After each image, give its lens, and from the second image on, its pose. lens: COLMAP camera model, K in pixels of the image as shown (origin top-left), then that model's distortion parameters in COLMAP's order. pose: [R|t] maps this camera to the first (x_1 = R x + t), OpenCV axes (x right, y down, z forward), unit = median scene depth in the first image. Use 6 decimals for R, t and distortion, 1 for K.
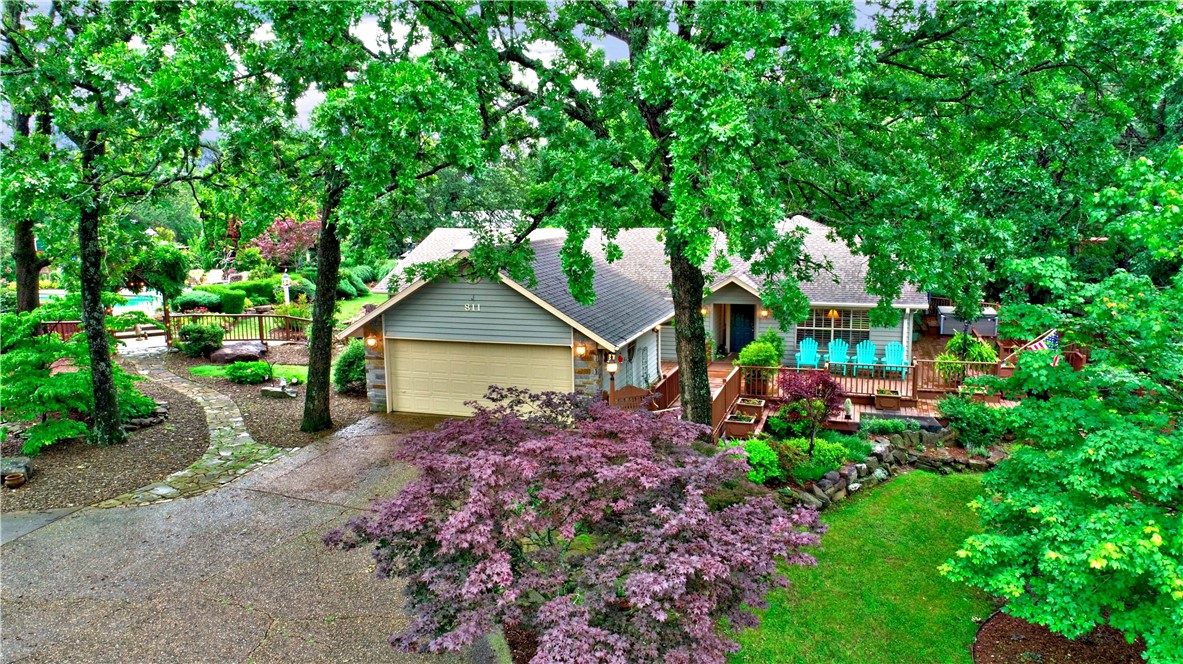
lens RADIAL K [[829.2, 0, 591.5], [0, 829.2, 332.0], [0, 0, 1]] dist [-0.000439, -0.000140]
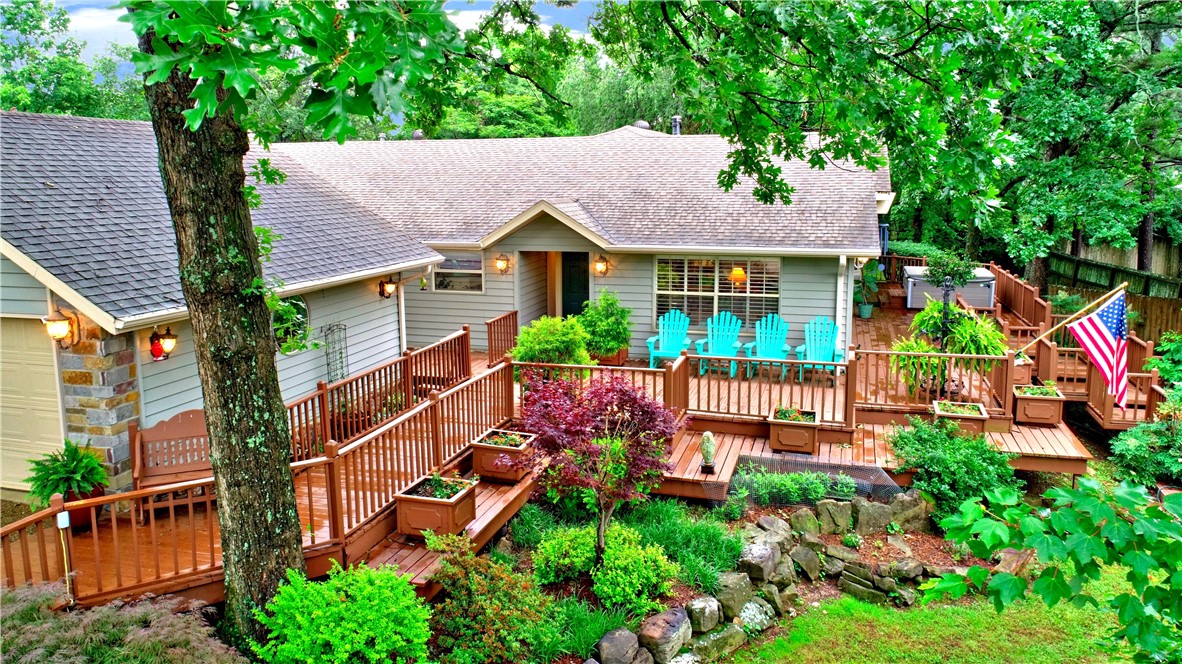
lens RADIAL K [[828.5, 0, 591.0], [0, 828.5, 332.0], [0, 0, 1]] dist [-0.000439, -0.000140]
pose [[0.999622, 0.002234, 0.027396, 0.220391], [-0.002805, 0.999780, 0.020807, 0.012262], [-0.027343, -0.020876, 0.999408, 0.503211]]
